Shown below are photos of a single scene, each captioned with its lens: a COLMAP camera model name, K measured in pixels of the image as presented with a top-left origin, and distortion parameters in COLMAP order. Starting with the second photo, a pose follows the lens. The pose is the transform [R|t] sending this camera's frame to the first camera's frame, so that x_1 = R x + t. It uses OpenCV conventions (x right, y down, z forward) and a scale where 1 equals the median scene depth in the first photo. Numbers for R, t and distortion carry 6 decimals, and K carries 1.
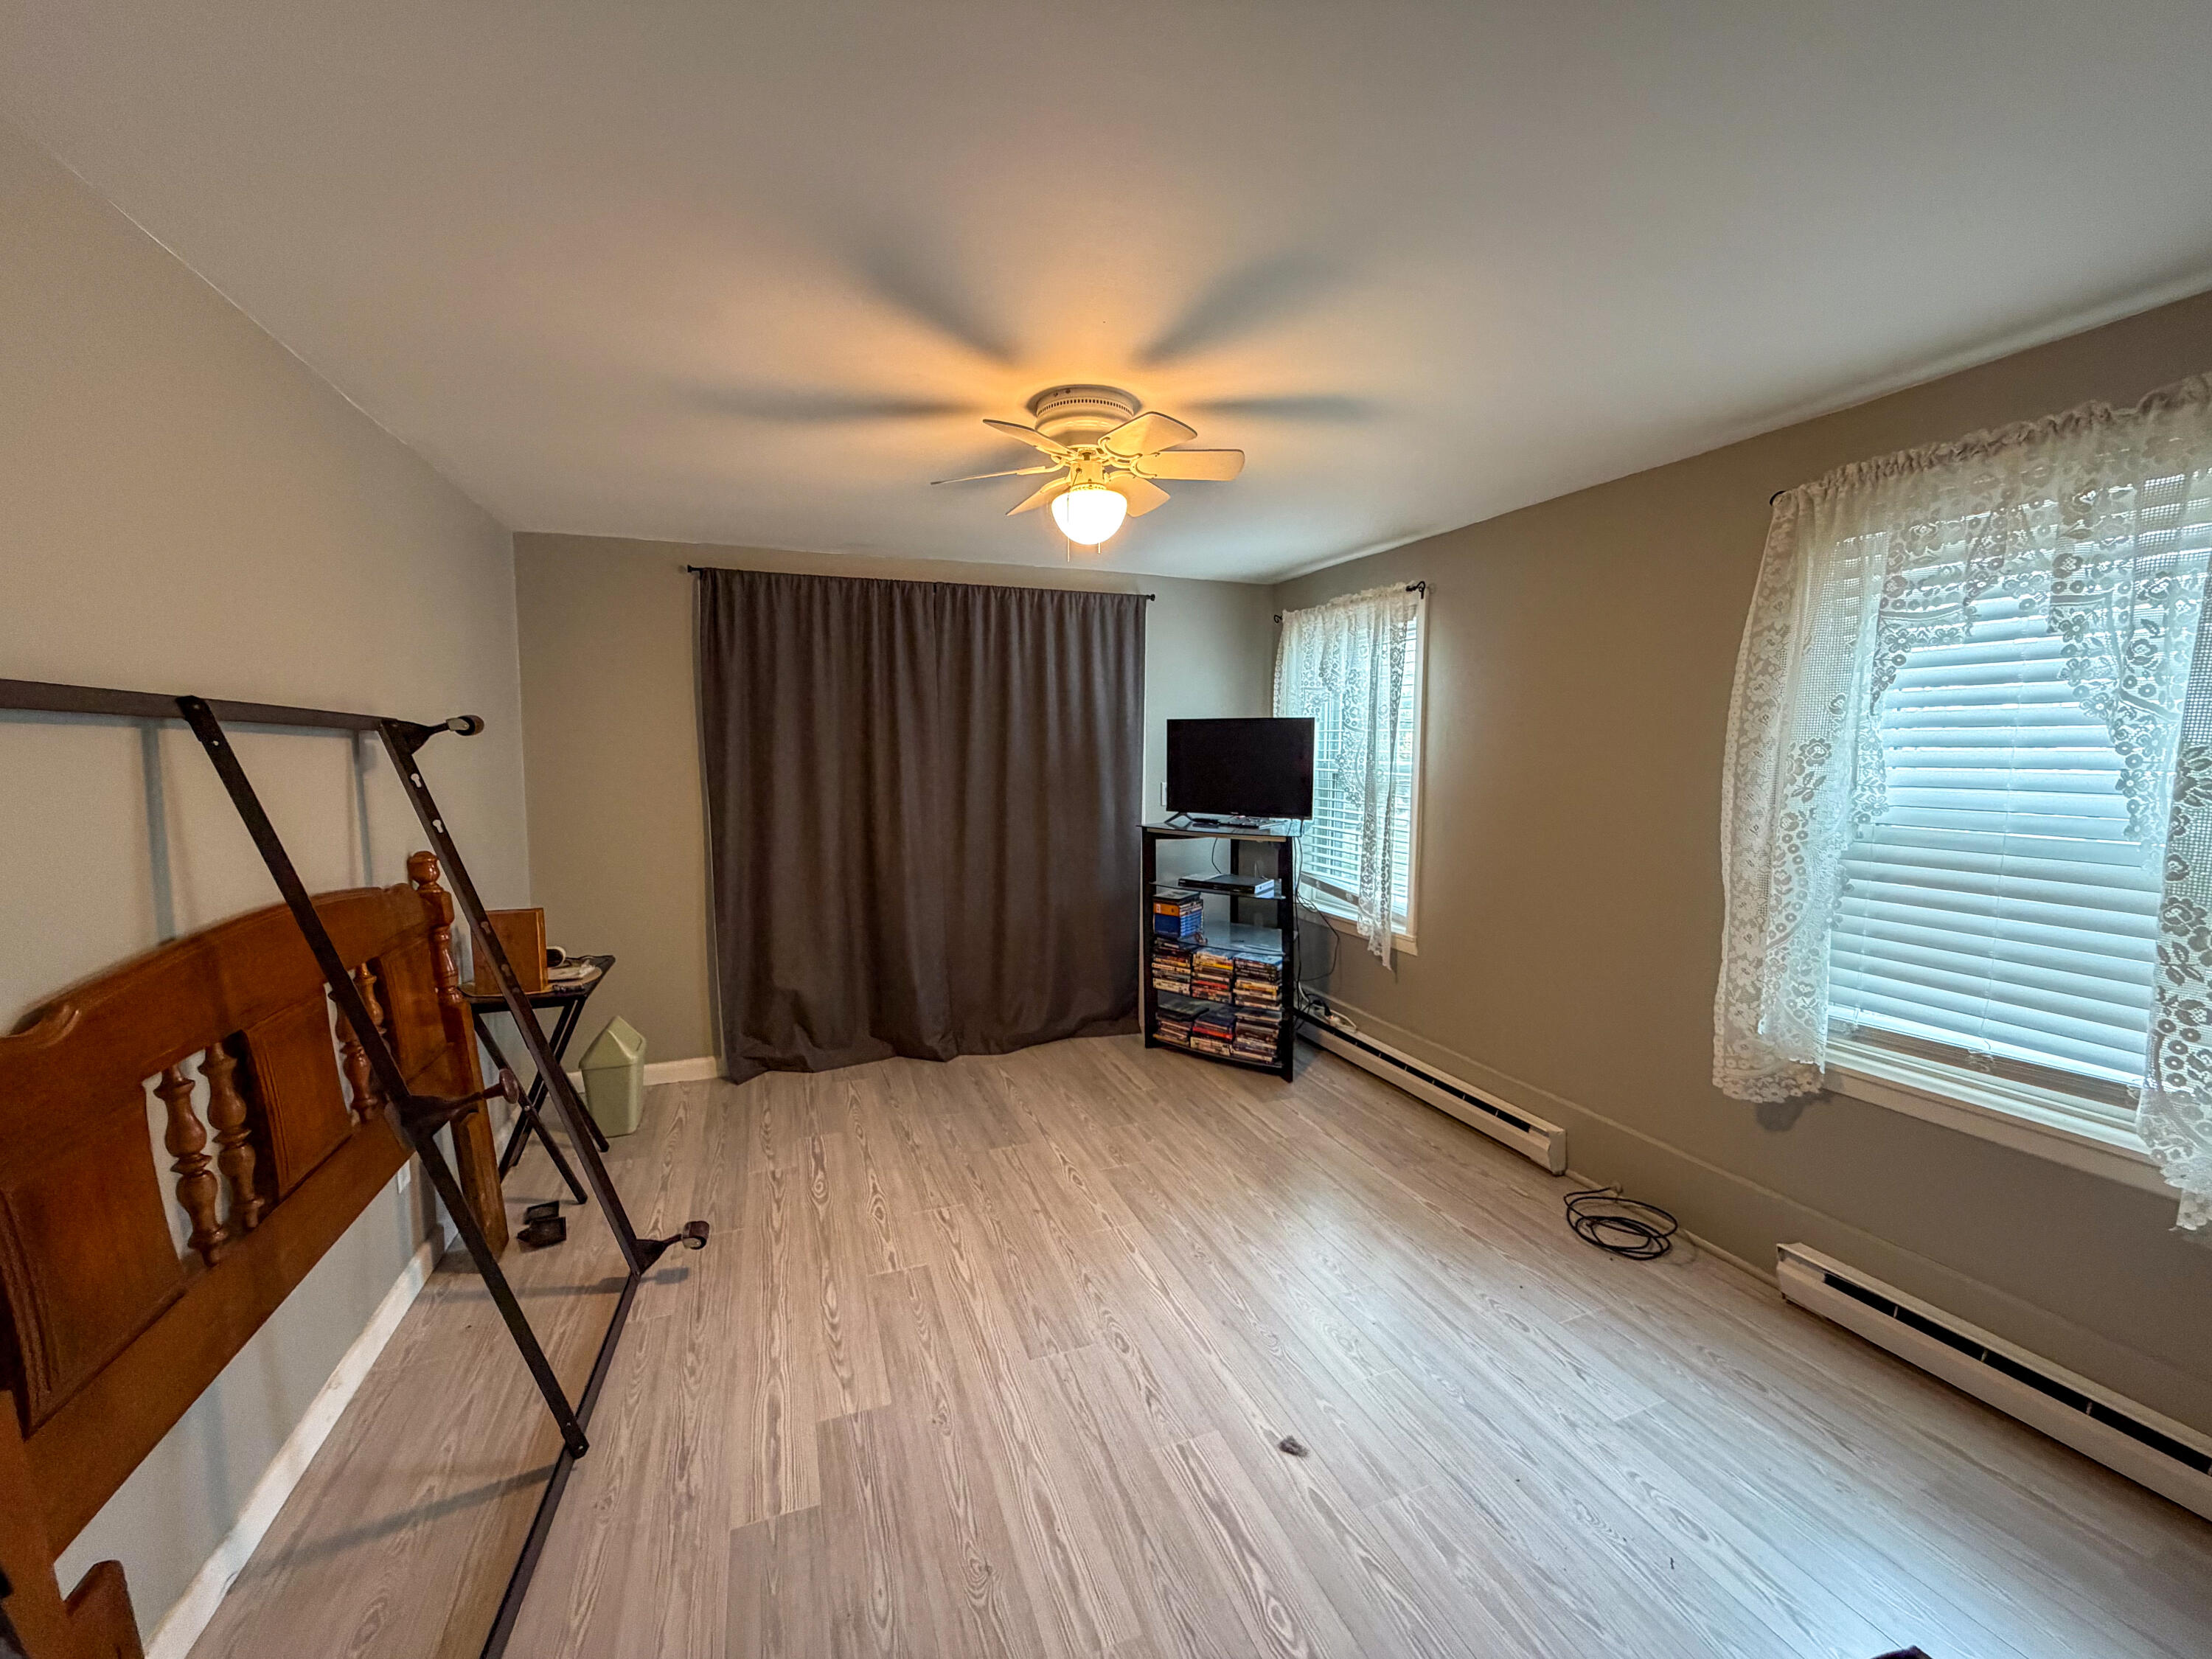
lens RADIAL K [[870.1, 0, 1103.3], [0, 870.1, 829.5], [0, 0, 1]] dist [0.000205, -0.000491]
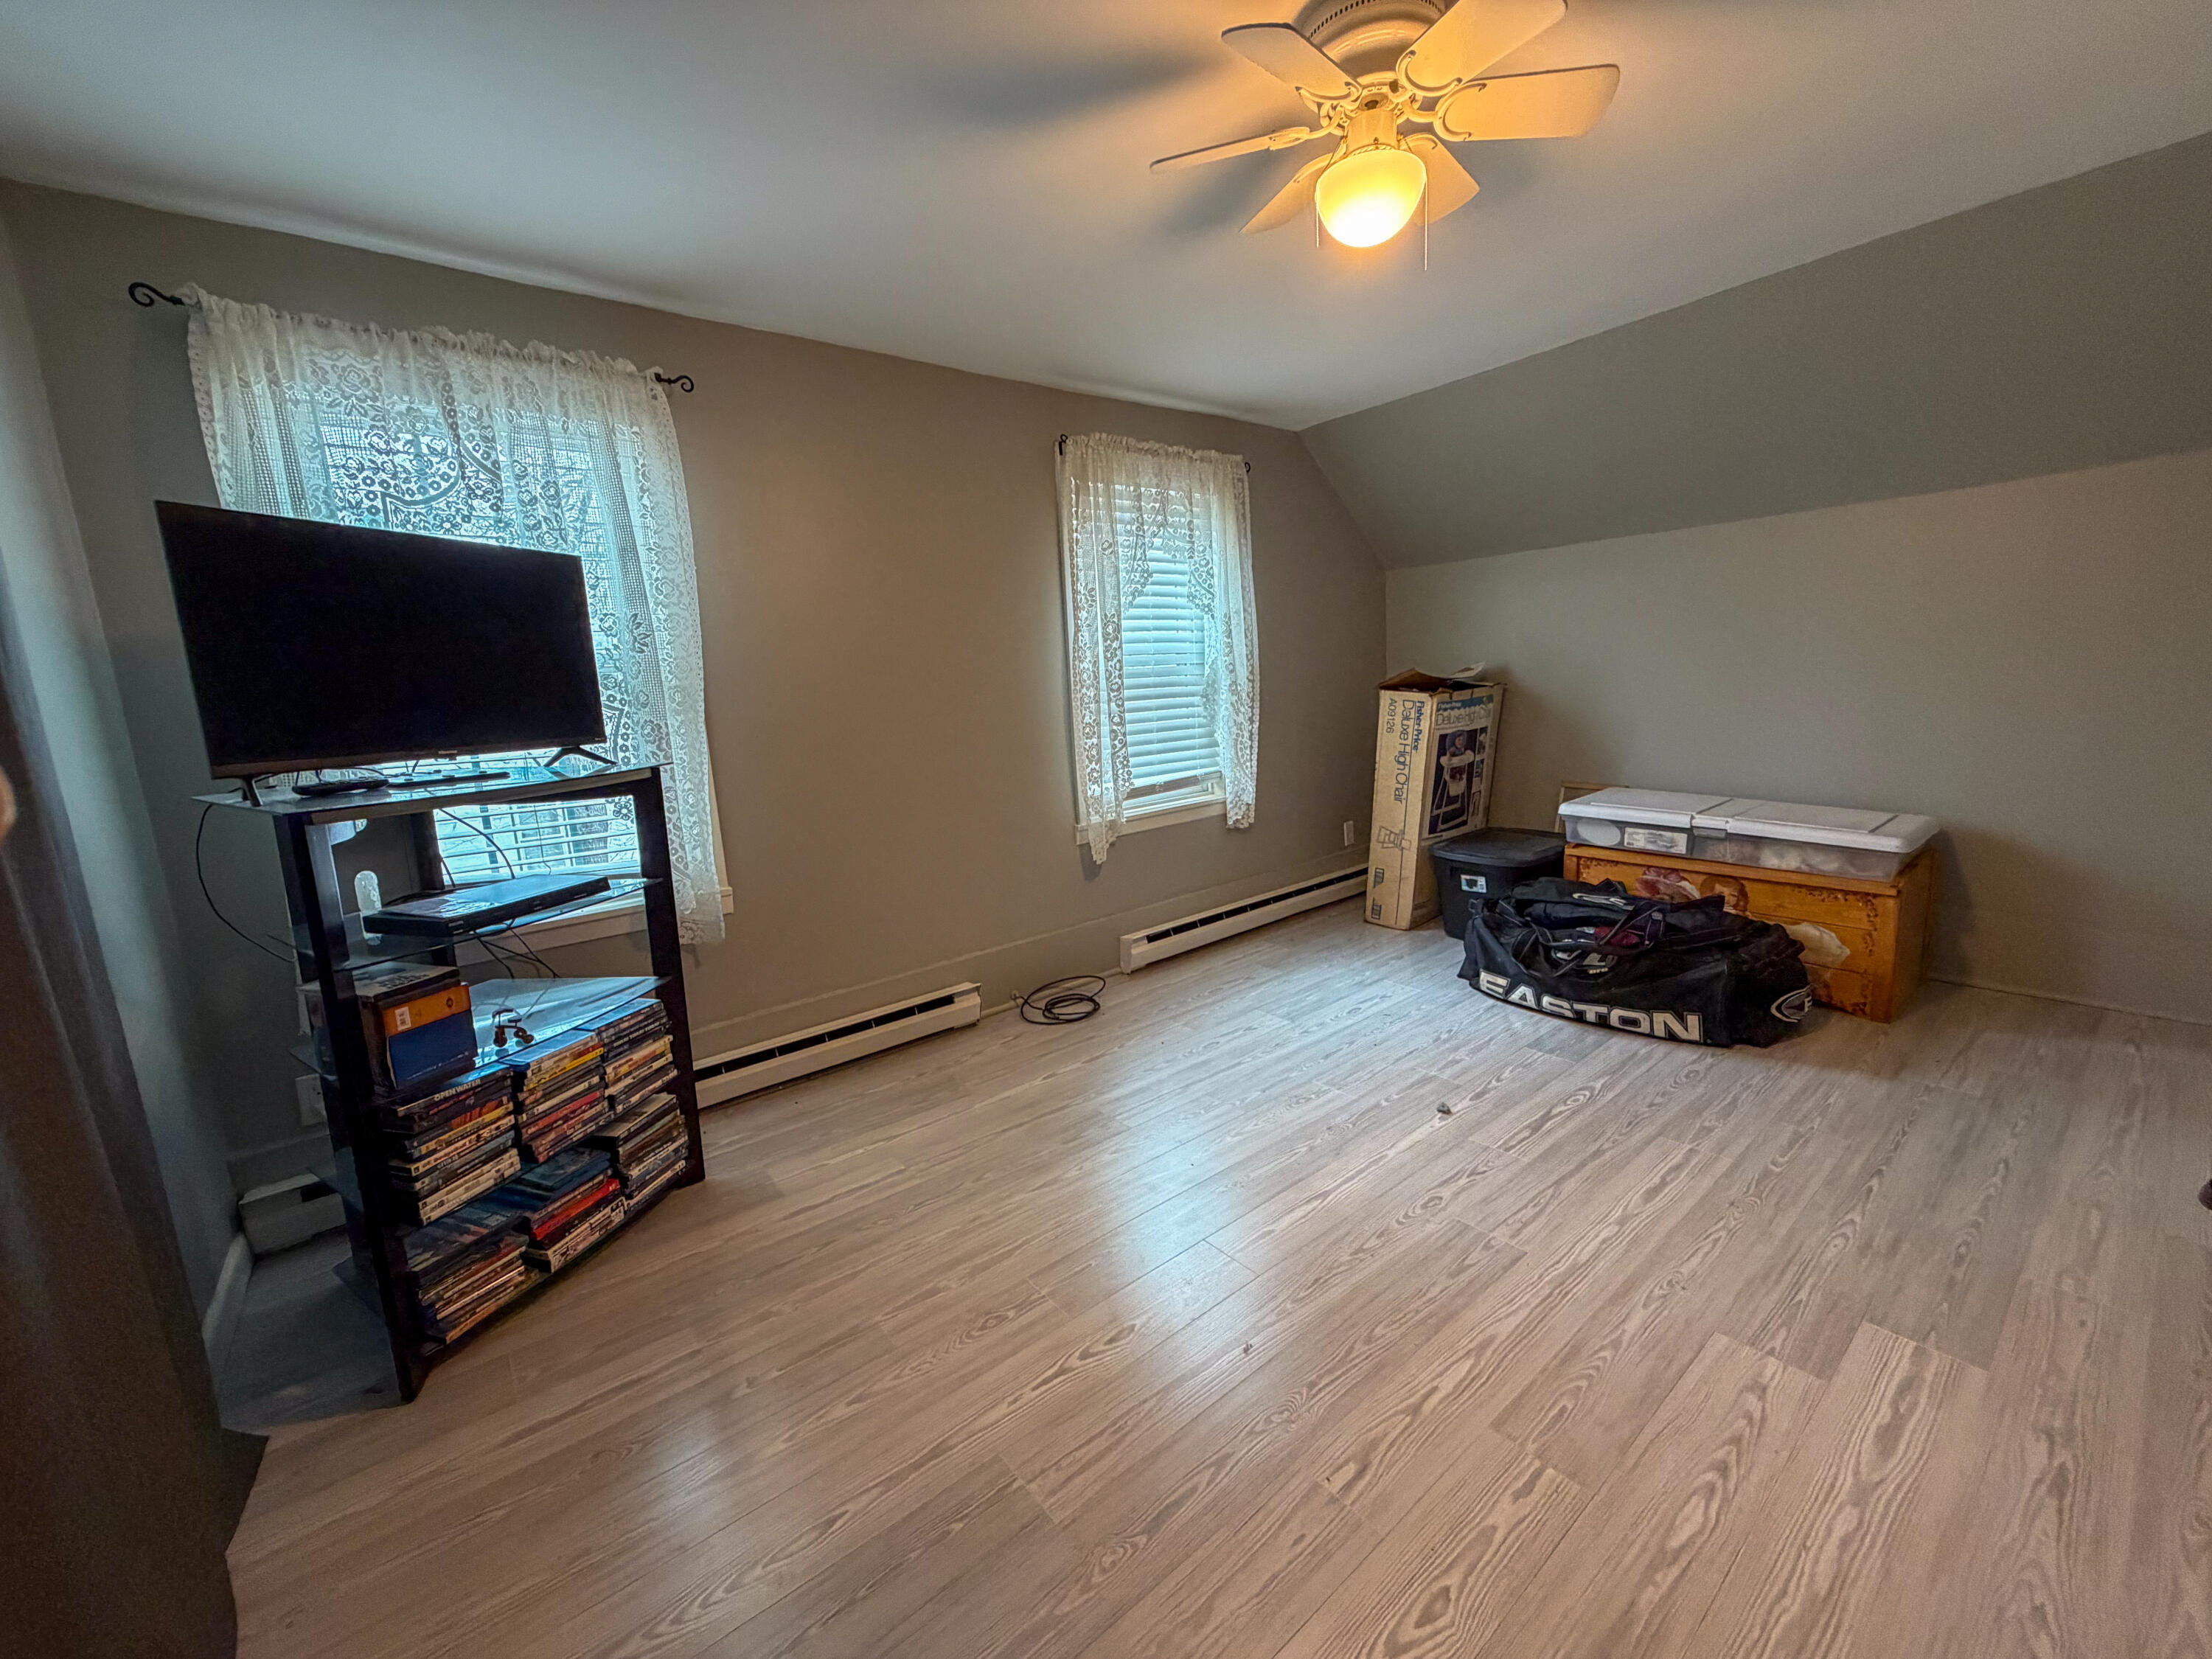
lens RADIAL K [[870.1, 0, 1101.5], [0, 870.1, 822.0], [0, 0, 1]] dist [0.000205, -0.000491]
pose [[-0.296657, -0.137952, 0.944968, -0.671112], [0.148352, 0.970842, 0.188302, -0.032748], [-0.943391, 0.196049, -0.267542, 1.444568]]
